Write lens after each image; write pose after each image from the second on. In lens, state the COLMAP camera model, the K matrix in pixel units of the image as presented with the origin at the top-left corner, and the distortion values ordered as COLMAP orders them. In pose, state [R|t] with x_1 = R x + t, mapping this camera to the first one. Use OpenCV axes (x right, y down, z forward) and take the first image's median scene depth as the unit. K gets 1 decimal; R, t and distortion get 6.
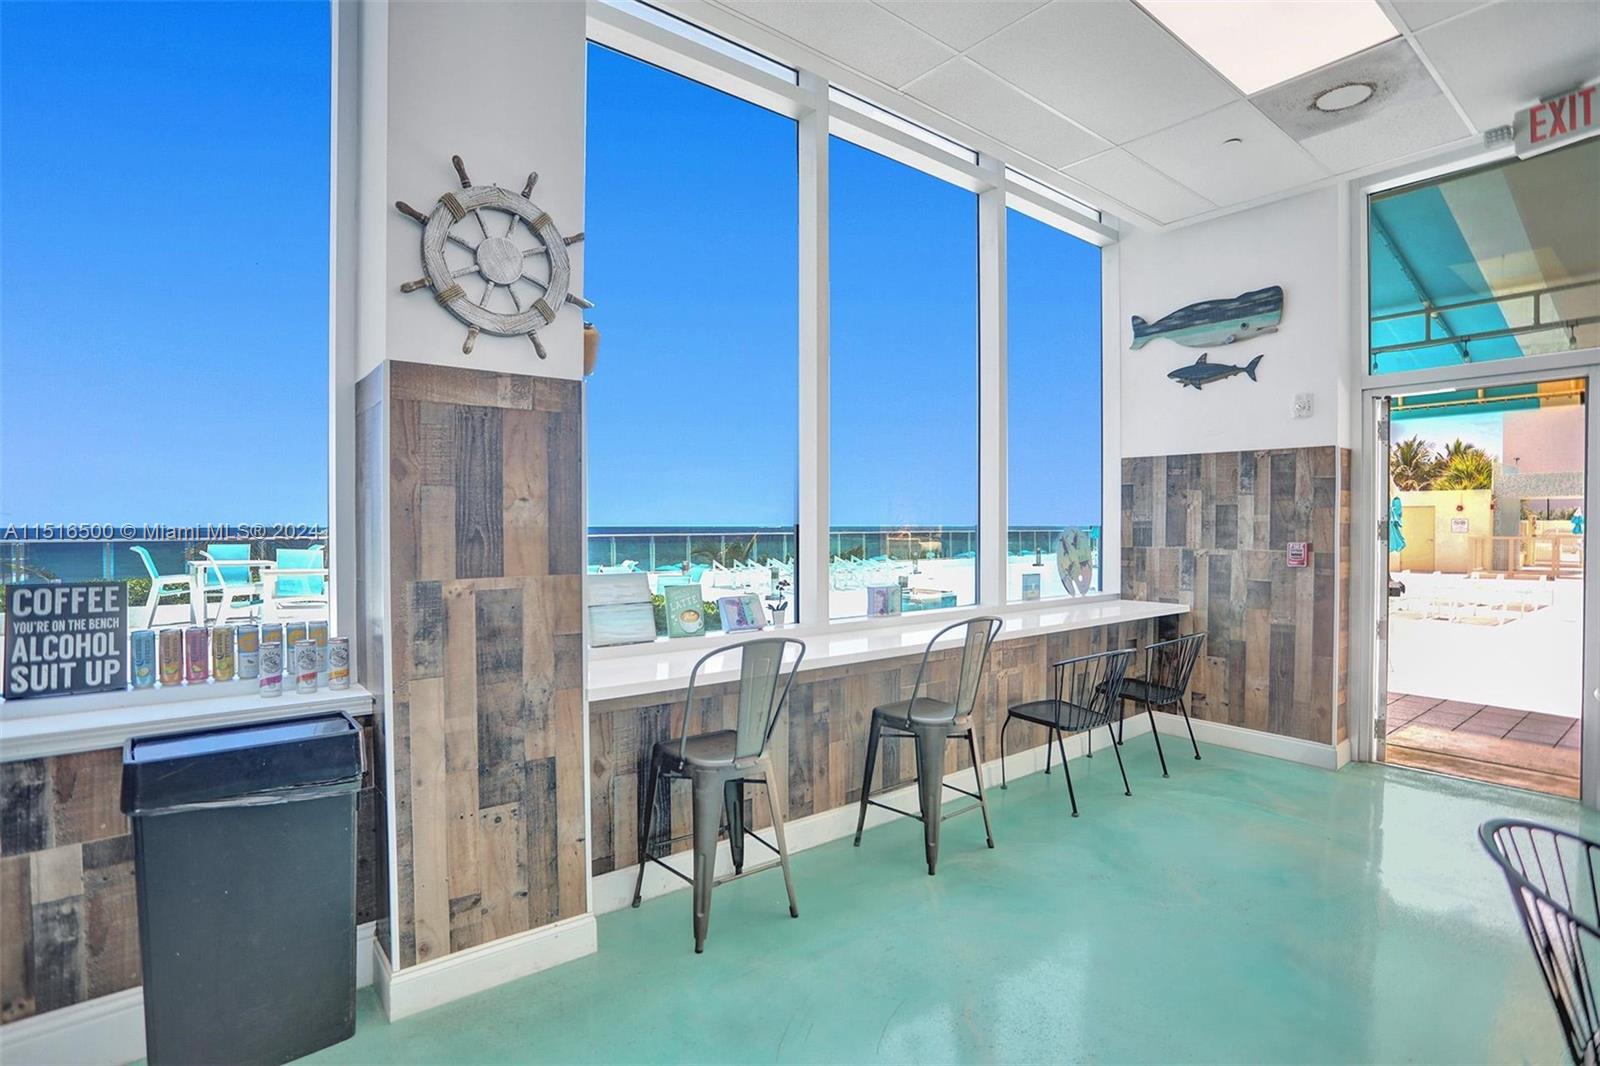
lens RADIAL K [[802.2, 0, 800.0], [0, 802.2, 533.0], [0, 0, 1]] dist [-0.070172, -0.000001]
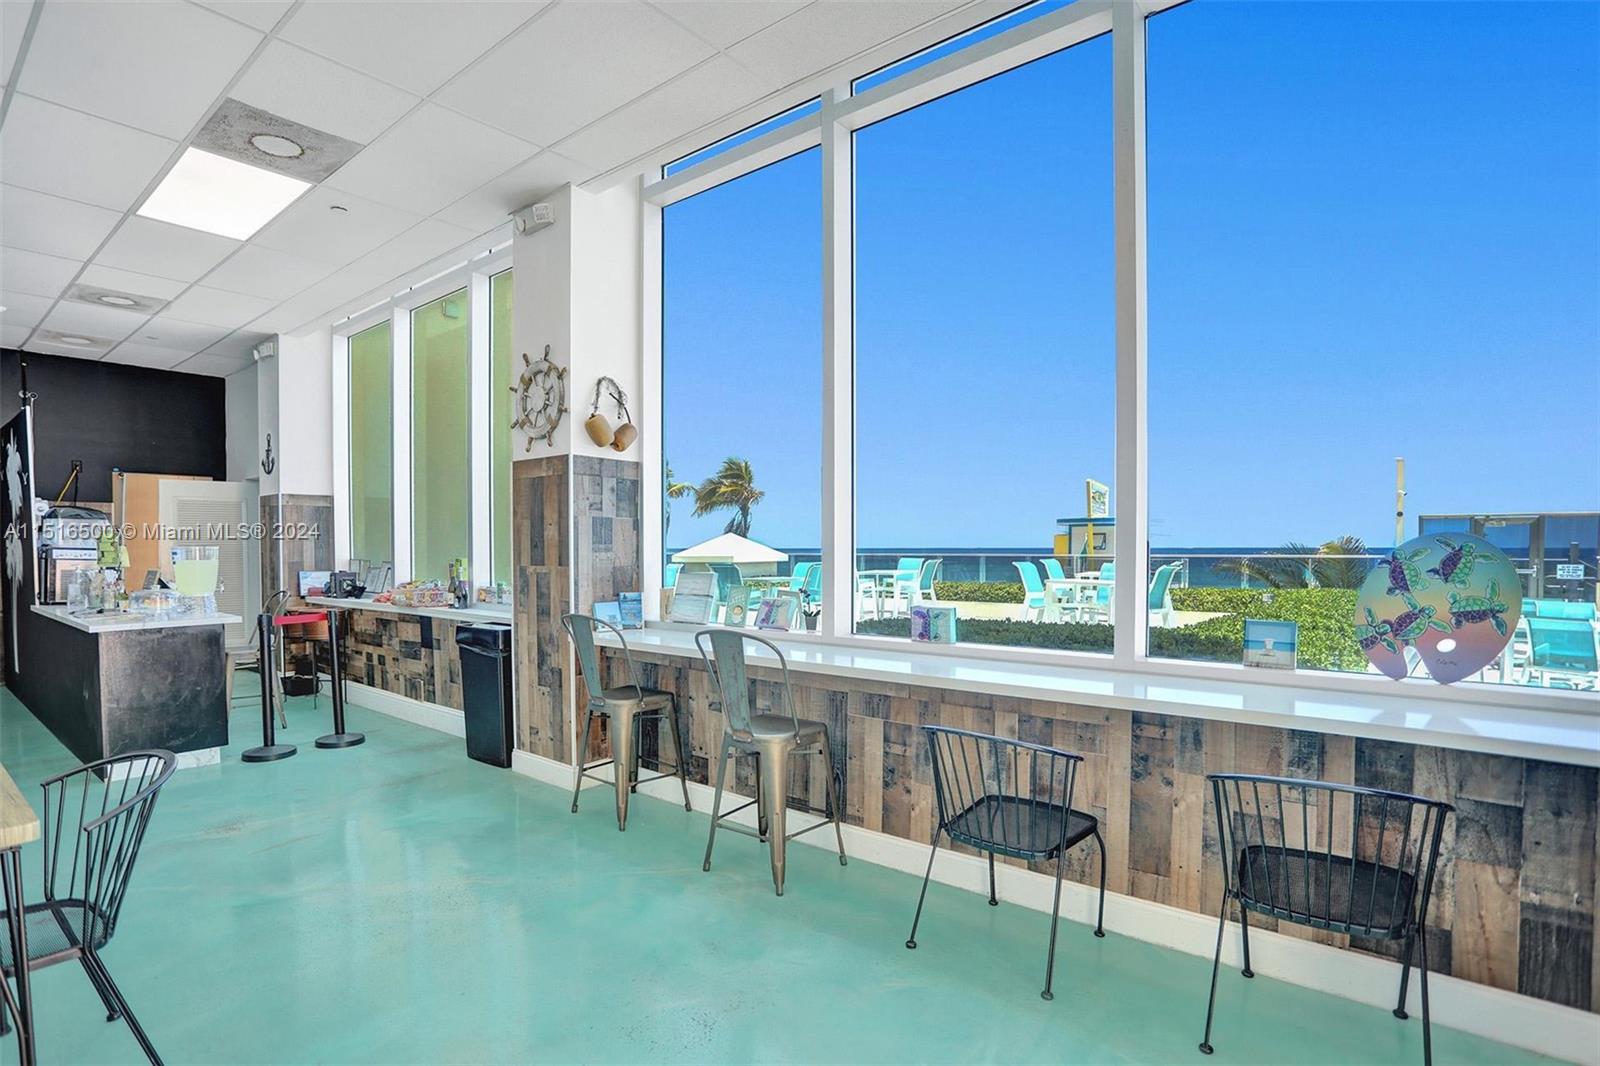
lens RADIAL K [[773.3, 0, 800.9], [0, 773.3, 554.0], [0, 0, 1]] dist [-0.065246, -0.000007]
pose [[0.212380, 0.022903, -0.976919, 1.554677], [0.000848, 0.999721, 0.023621, -0.015796], [0.977187, -0.005845, 0.212301, 1.223408]]
